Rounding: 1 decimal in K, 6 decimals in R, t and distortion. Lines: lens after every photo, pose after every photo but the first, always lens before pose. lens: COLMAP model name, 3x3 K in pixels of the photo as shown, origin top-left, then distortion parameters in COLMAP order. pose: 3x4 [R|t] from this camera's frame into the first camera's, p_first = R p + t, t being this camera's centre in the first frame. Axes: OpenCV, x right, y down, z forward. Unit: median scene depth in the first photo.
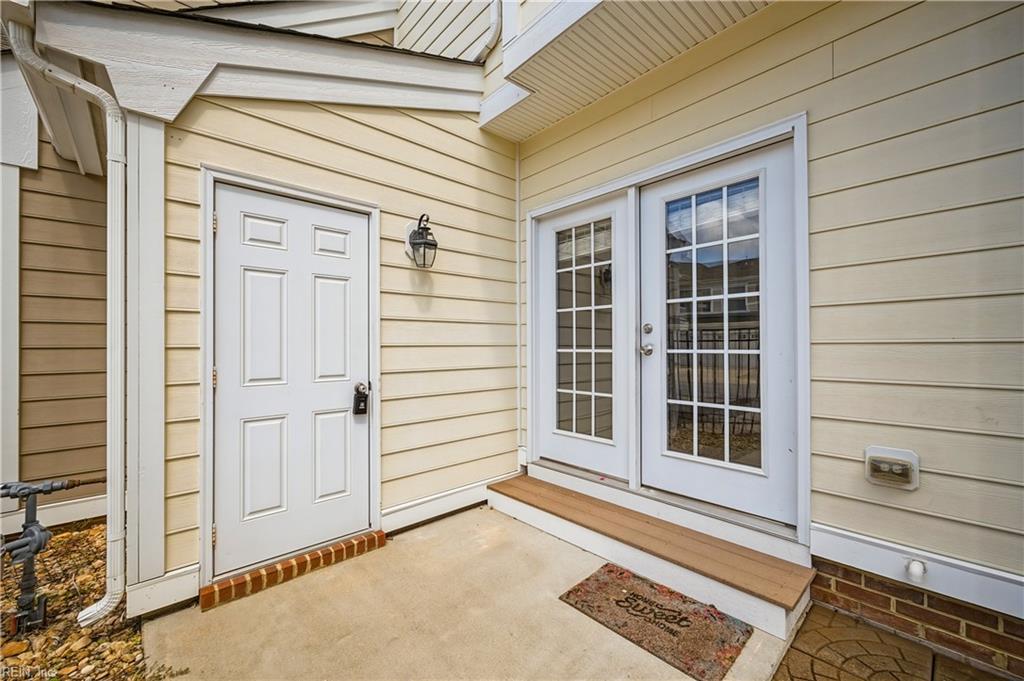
lens RADIAL K [[404.8, 0, 512.8], [0, 404.8, 341.7], [0, 0, 1]] dist [0.001422, -0.000545]
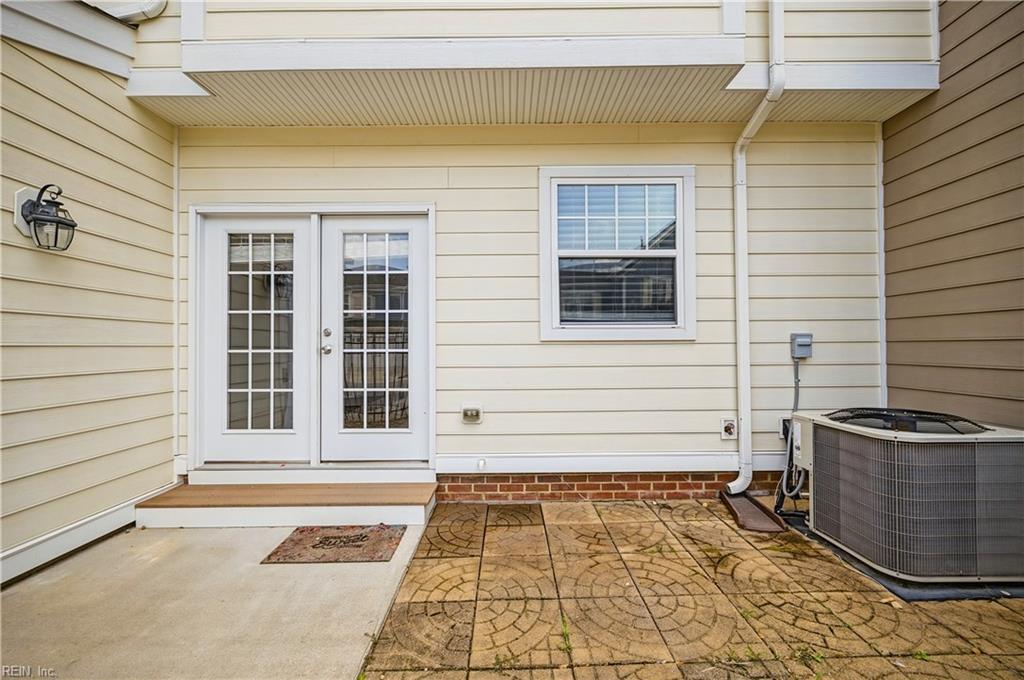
lens RADIAL K [[404.8, 0, 510.5], [0, 404.8, 343.4], [0, 0, 1]] dist [0.001422, -0.000545]
pose [[0.669249, 0.006336, 0.743011, -0.204948], [-0.005714, 0.999978, -0.003380, 0.002355], [-0.743016, -0.001983, 0.669270, -0.231676]]
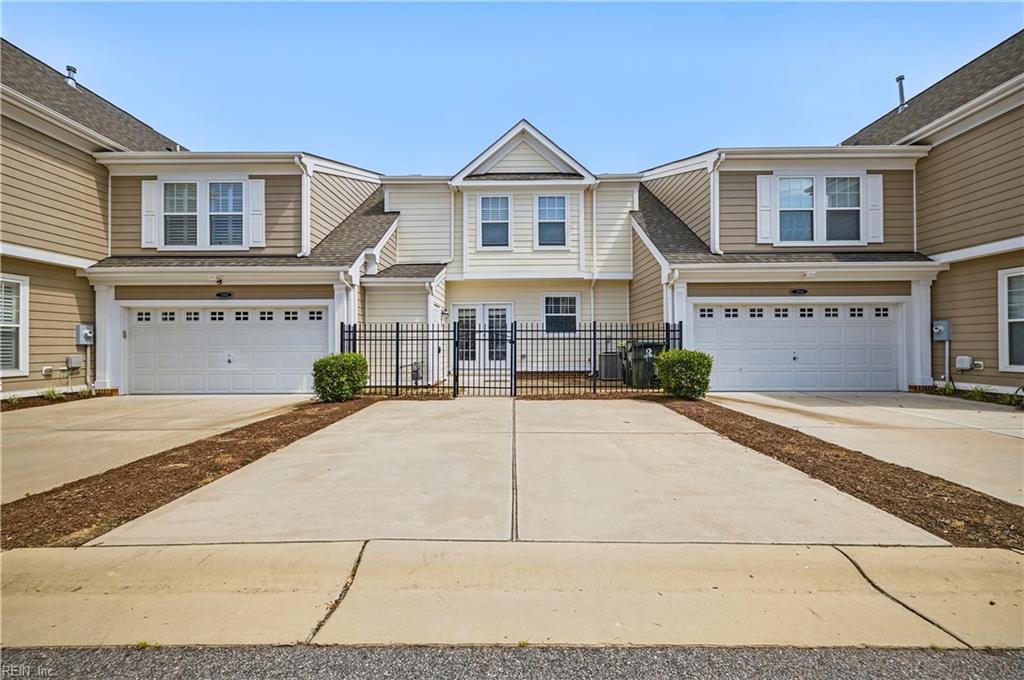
lens RADIAL K [[404.8, 0, 512.8], [0, 404.8, 339.1], [0, 0, 1]] dist [0.001422, -0.000545]
pose [[0.663794, 0.002885, 0.747910, -2.926083], [-0.004561, 0.999990, 0.000191, 0.014279], [-0.747902, -0.003538, 0.663800, -2.328538]]
